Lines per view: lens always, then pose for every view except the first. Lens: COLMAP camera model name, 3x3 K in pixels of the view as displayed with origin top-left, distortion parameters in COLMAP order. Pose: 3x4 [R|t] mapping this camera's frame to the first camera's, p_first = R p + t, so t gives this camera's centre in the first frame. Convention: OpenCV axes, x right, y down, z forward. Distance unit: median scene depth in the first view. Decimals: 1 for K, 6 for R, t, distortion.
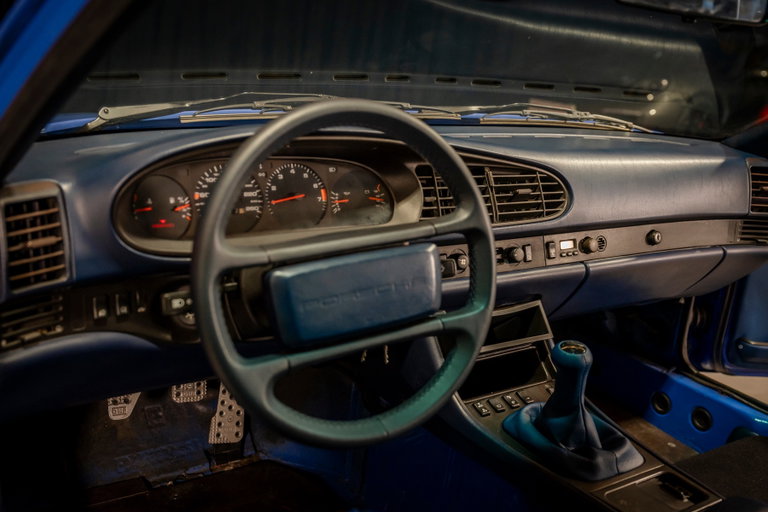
lens RADIAL K [[997.0, 0, 384.0], [0, 997.0, 256.0], [0, 0, 1]] dist [0.012533, -0.008089]
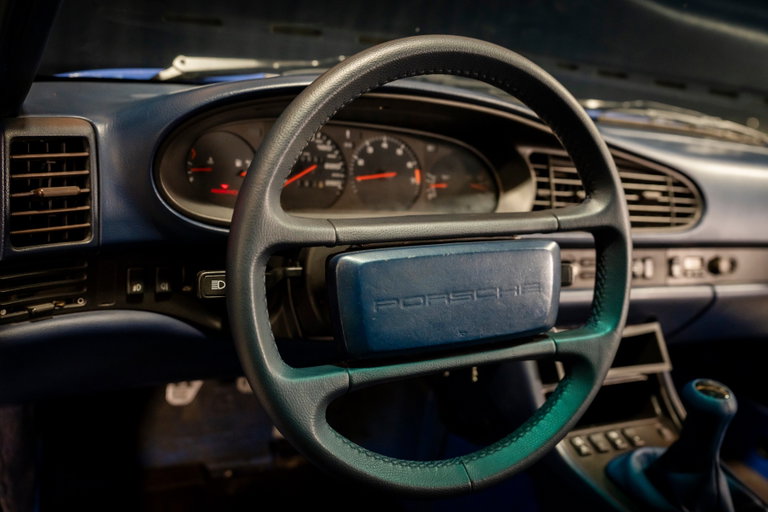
lens RADIAL K [[997.0, 0, 384.0], [0, 997.0, 256.0], [0, 0, 1]] dist [0.012533, -0.008089]
pose [[0.991505, 0.095568, -0.088234, -0.009553], [-0.095569, 0.995414, 0.004226, 0.007285], [0.088233, 0.004243, 0.996091, 0.182108]]
